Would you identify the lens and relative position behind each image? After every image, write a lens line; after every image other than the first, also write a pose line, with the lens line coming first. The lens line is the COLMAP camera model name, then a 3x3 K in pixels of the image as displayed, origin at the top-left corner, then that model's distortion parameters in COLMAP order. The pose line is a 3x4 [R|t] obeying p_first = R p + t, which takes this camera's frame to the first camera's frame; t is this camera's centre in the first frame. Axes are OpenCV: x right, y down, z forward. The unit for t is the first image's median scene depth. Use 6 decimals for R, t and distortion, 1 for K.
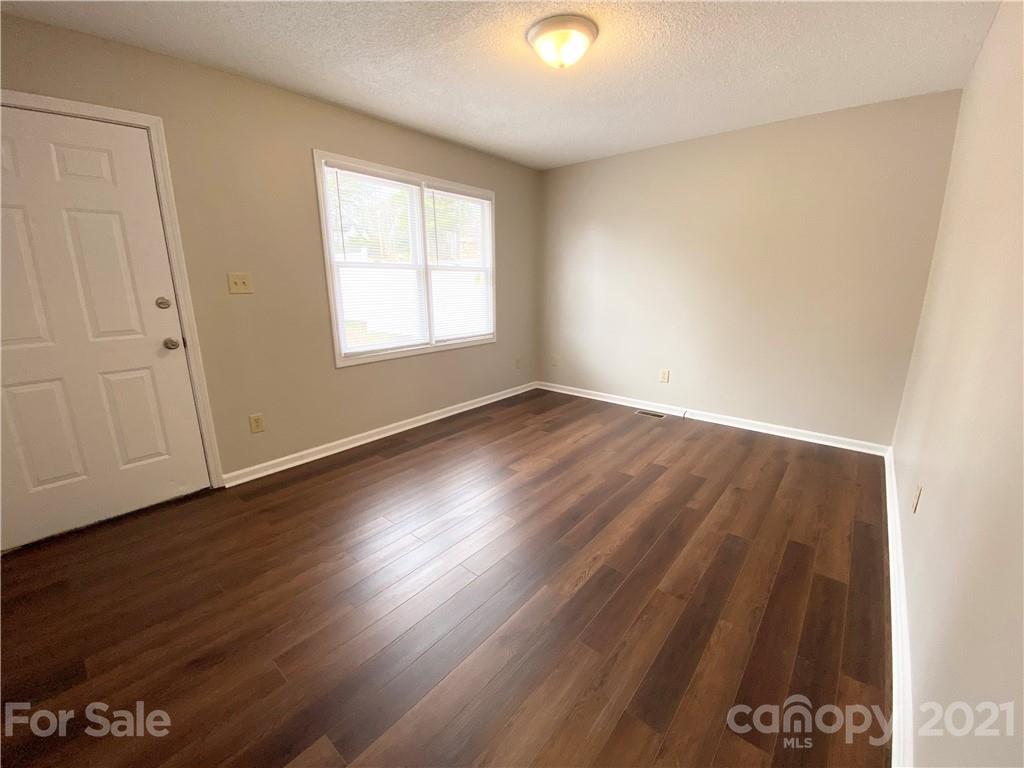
lens RADIAL K [[419.3, 0, 512.0], [0, 419.3, 384.0], [0, 0, 1]] dist [0.031201, -0.027430]
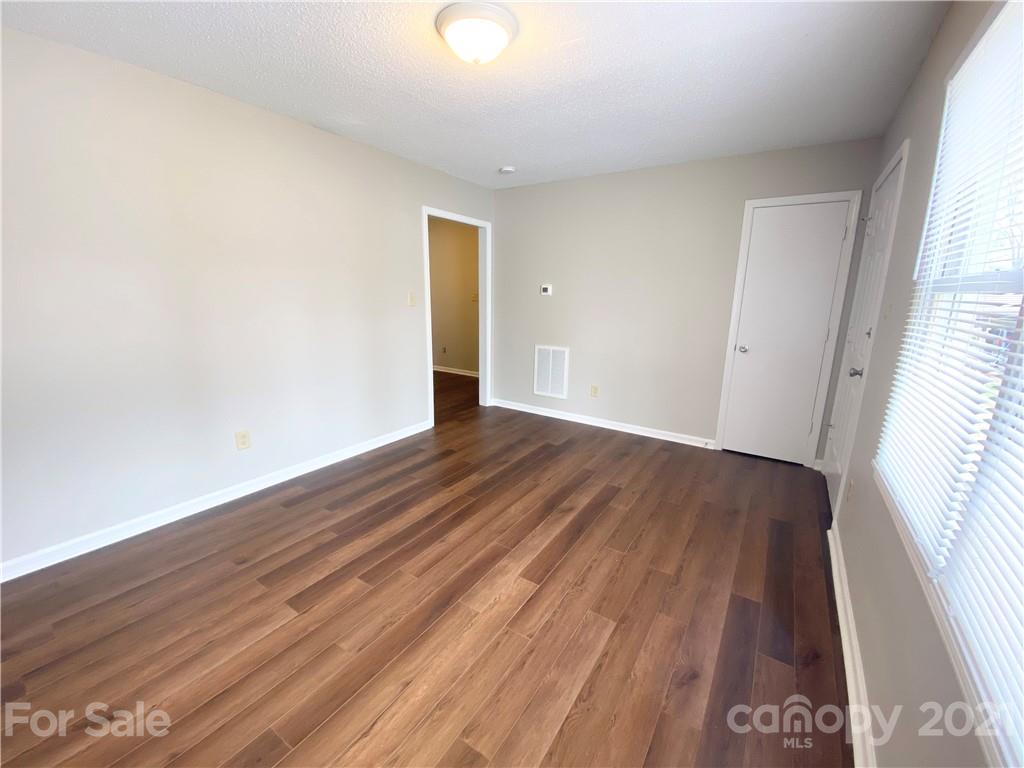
lens RADIAL K [[419.3, 0, 512.0], [0, 419.3, 384.0], [0, 0, 1]] dist [0.031201, -0.027430]
pose [[-0.993006, 0.009632, -0.117668, 0.117388], [-0.044671, 0.891919, 0.449983, -0.427828], [0.109285, 0.452092, -0.885251, 1.587832]]
